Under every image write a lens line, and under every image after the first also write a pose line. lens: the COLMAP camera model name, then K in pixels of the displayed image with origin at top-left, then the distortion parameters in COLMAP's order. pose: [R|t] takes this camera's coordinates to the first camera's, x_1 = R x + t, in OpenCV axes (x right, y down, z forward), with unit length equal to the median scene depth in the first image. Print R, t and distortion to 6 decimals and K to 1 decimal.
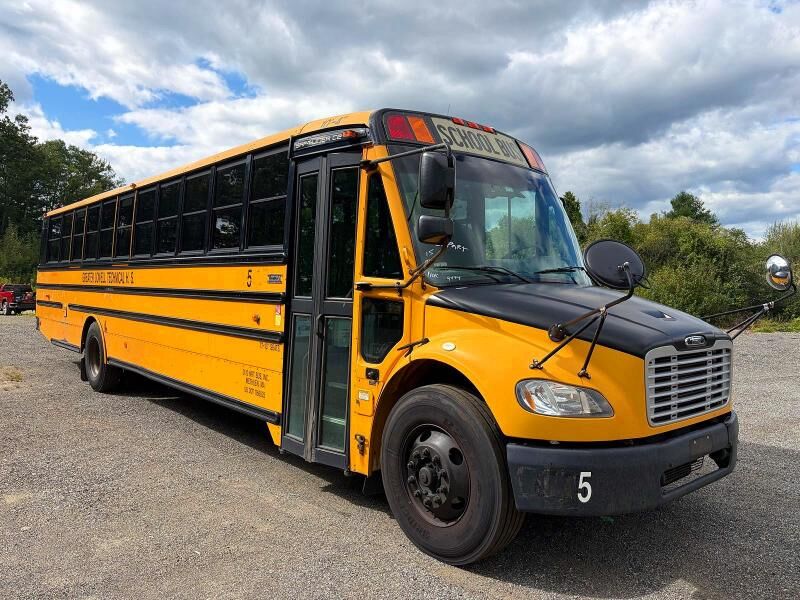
lens RADIAL K [[619.0, 0, 398.6], [0, 619.0, 304.1], [0, 0, 1]] dist [0.003027, -0.001022]
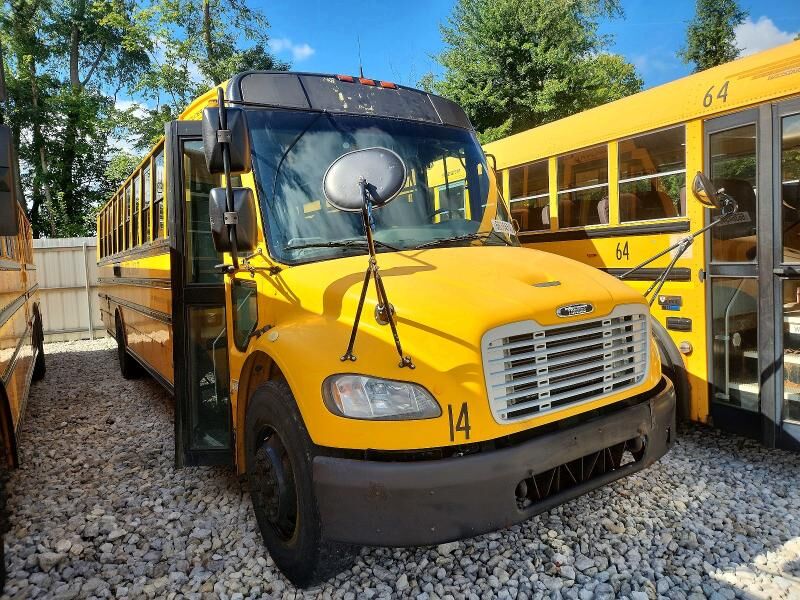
lens RADIAL K [[545.3, 0, 400.5], [0, 545.3, 289.5], [0, 0, 1]] dist [0.025167, 0.003534]
pose [[0.987769, -0.068572, -0.140036, 0.312362], [0.072893, 0.997002, 0.025958, -0.001437], [0.137836, -0.035848, 0.989806, 0.239516]]
